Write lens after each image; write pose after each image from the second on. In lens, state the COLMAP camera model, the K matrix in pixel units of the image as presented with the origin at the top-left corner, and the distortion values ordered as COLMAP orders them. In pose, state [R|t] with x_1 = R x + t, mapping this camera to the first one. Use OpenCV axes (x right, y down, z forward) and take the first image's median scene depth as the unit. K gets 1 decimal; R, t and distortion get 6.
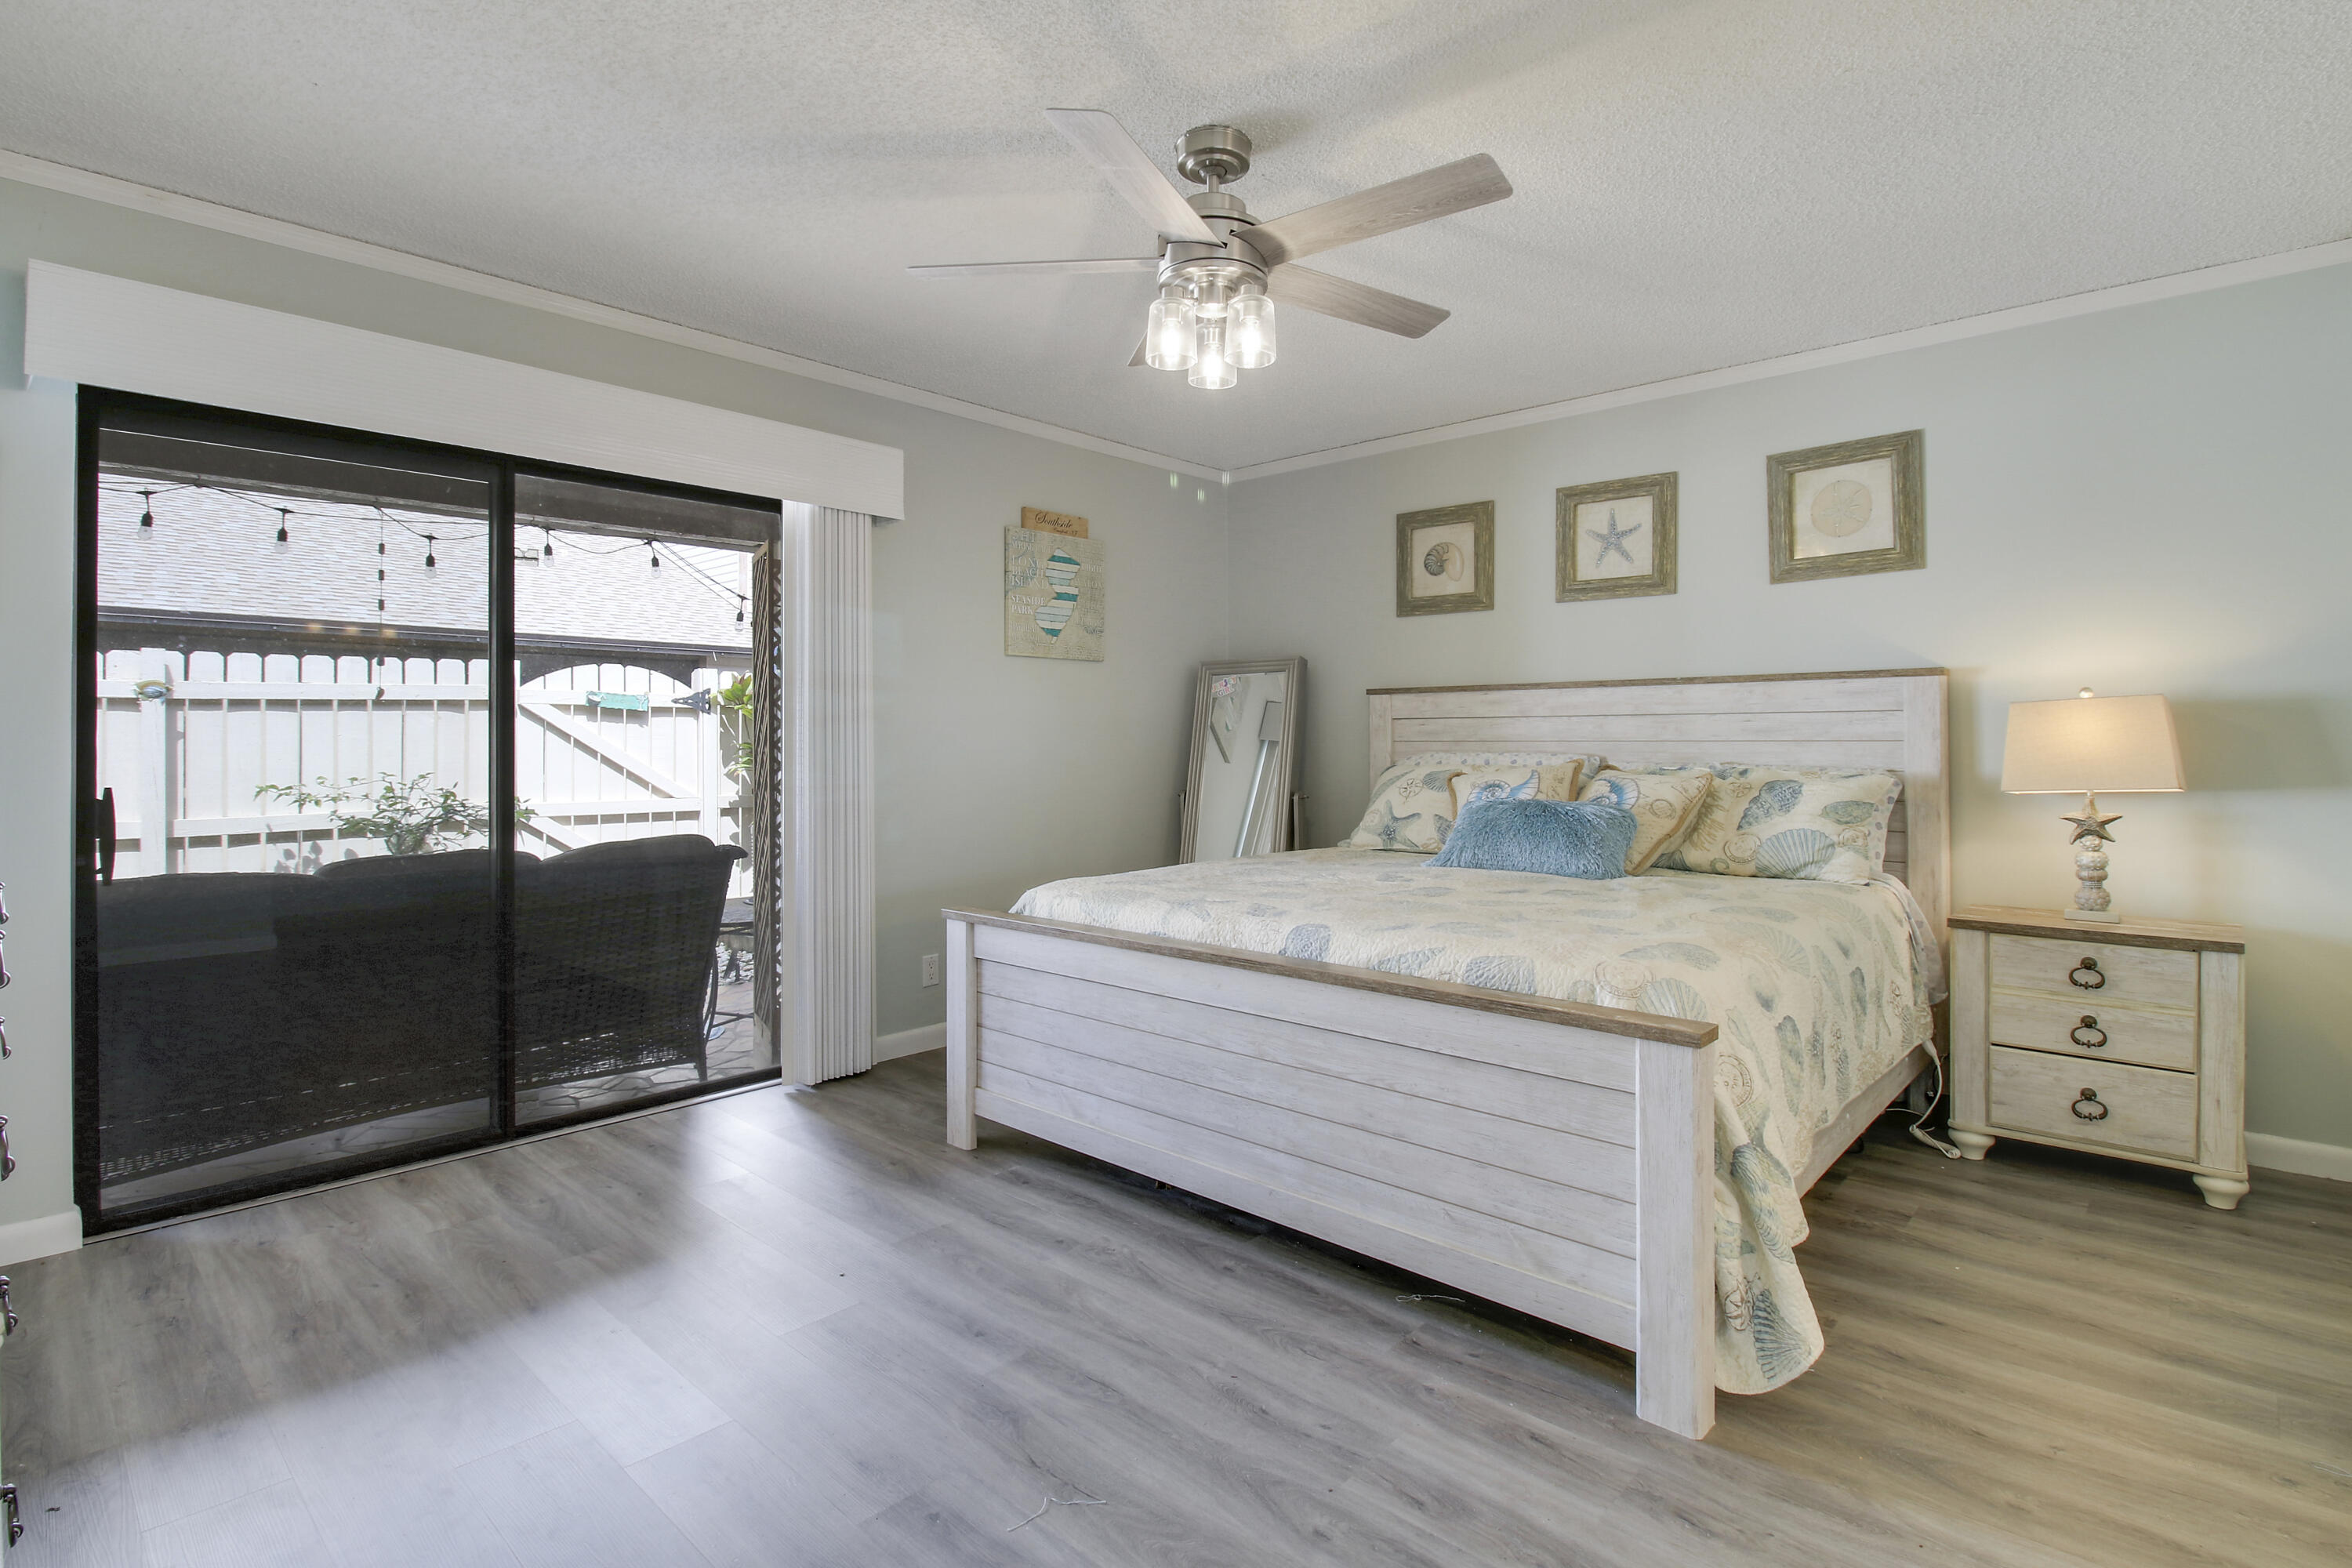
lens RADIAL K [[1119.8, 0, 1205.8], [0, 1119.8, 743.6], [0, 0, 1]] dist [0.003647, -0.006891]
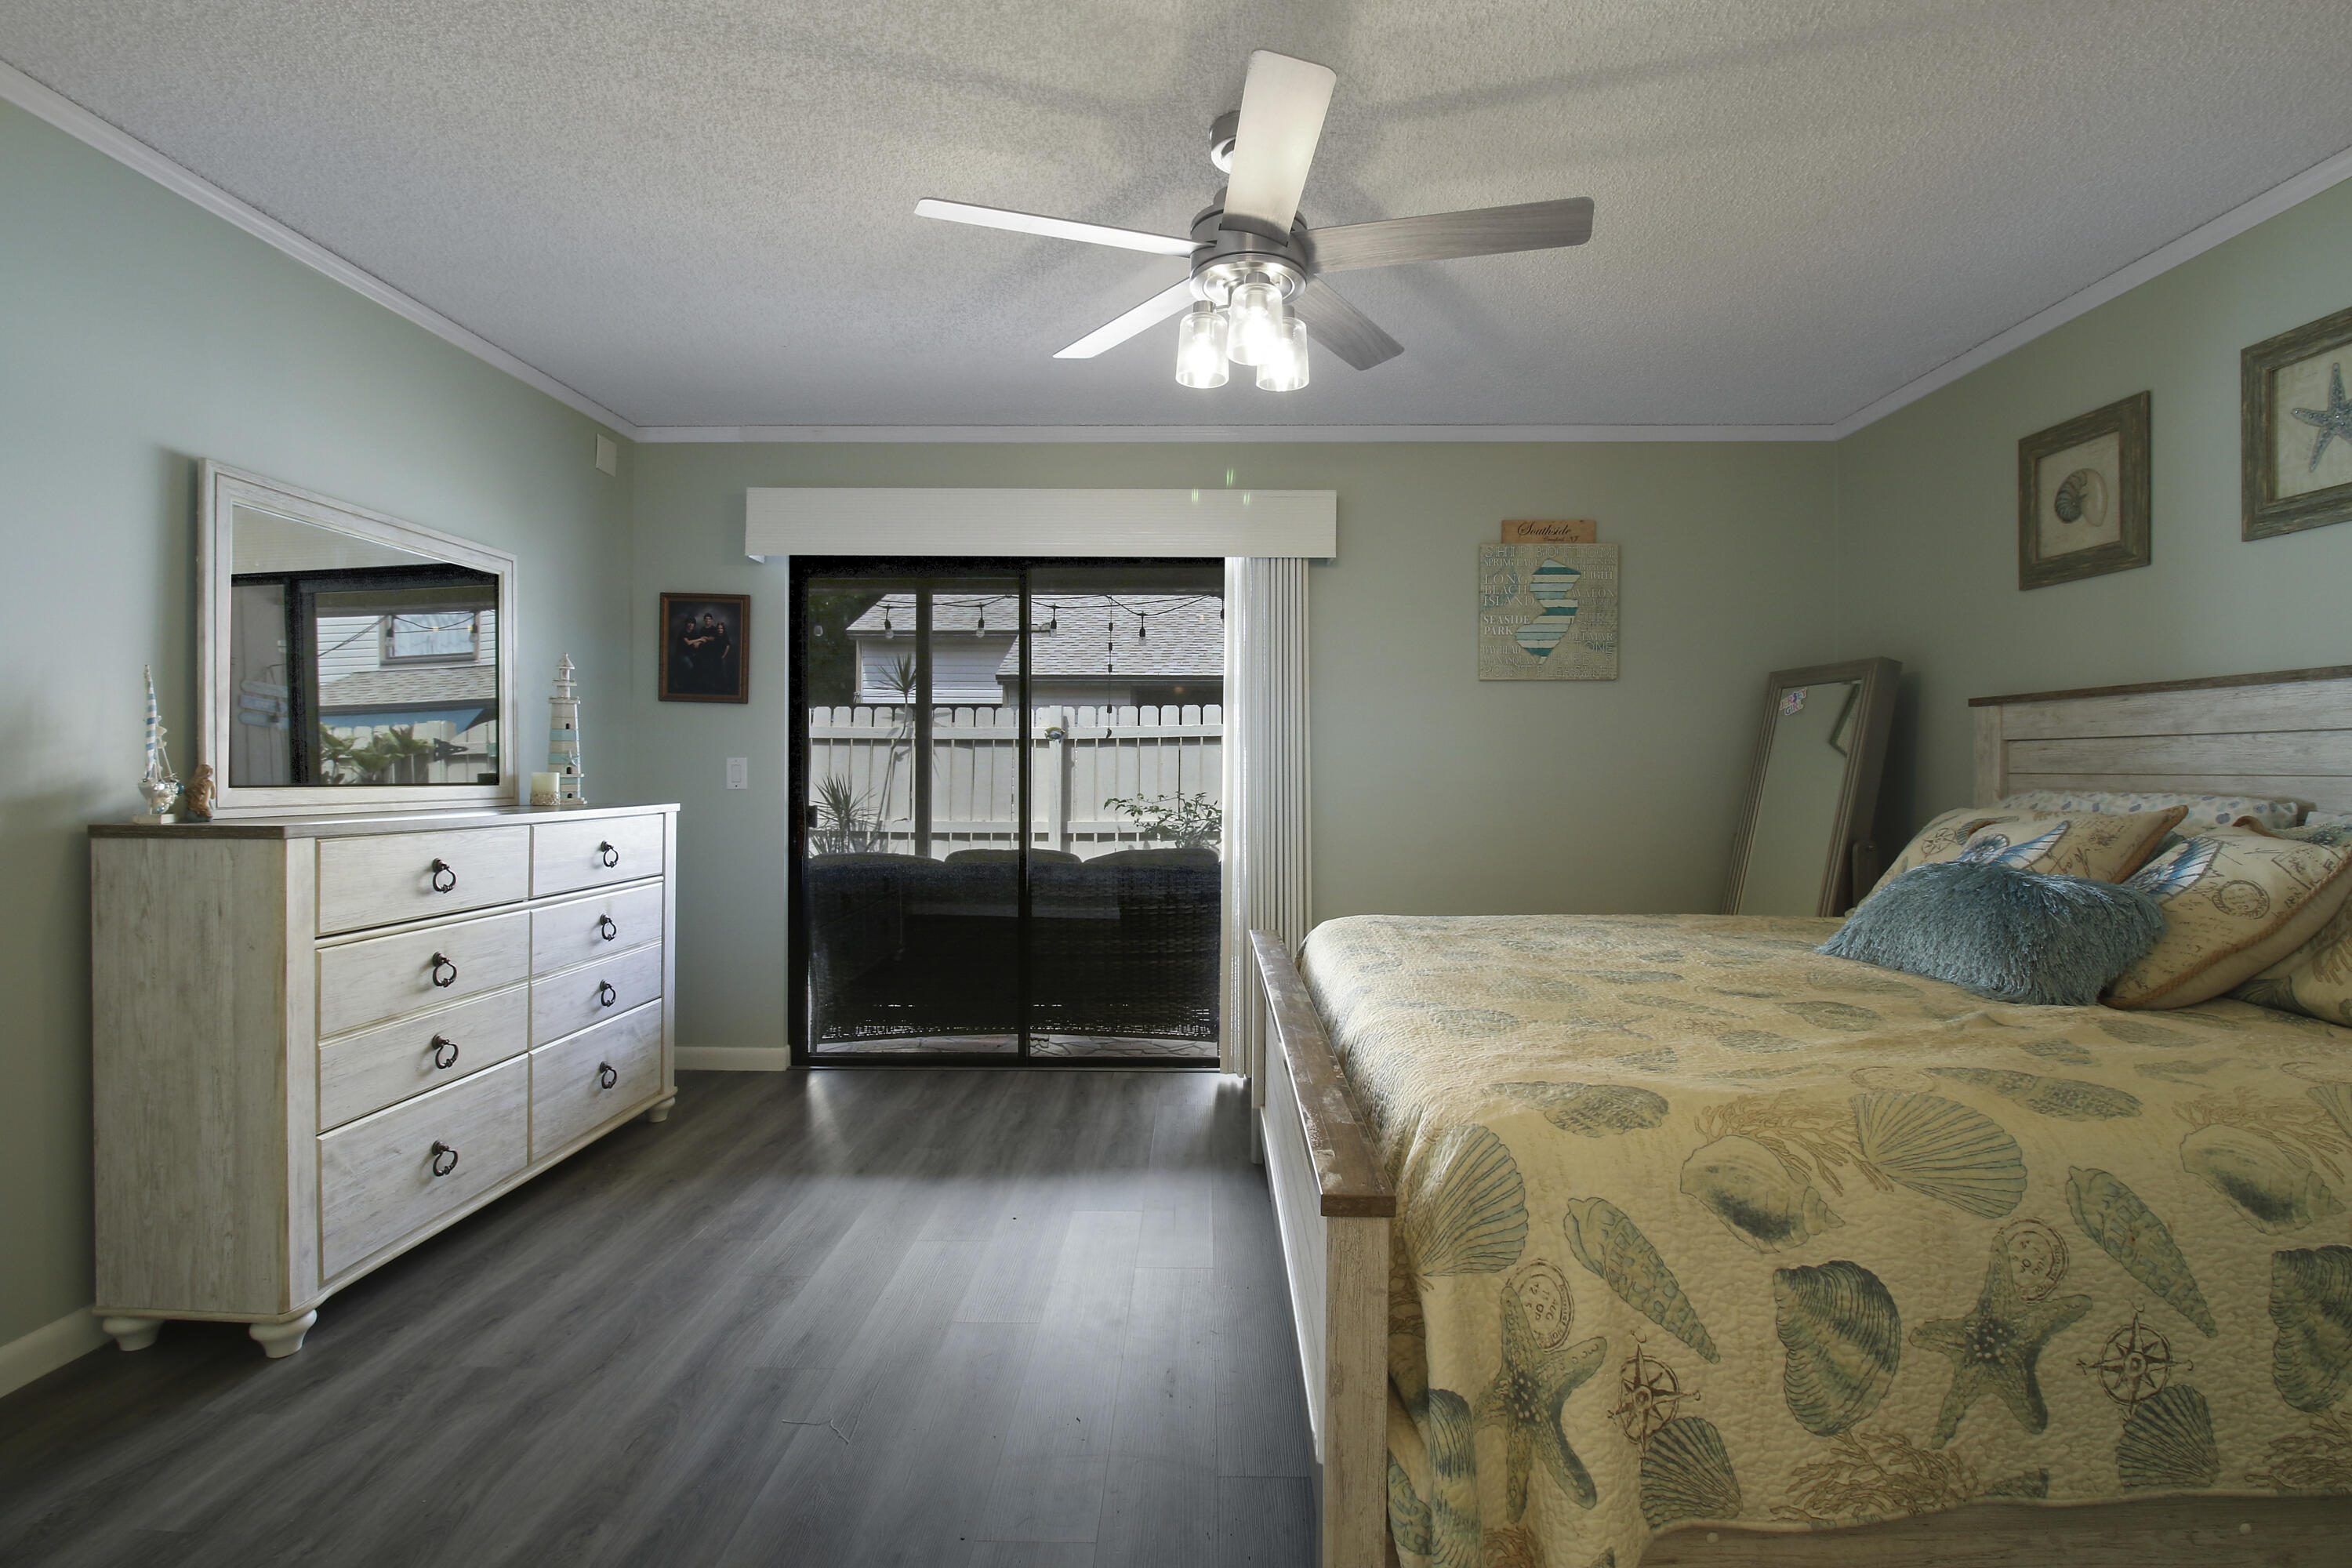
lens RADIAL K [[1119.8, 0, 1224.0], [0, 1119.8, 778.8], [0, 0, 1]] dist [0.003647, -0.006891]
pose [[0.674208, 0.009556, -0.738480, 0.404609], [-0.002612, 0.999941, 0.010555, -0.005369], [0.738537, -0.005187, 0.674193, 0.211676]]
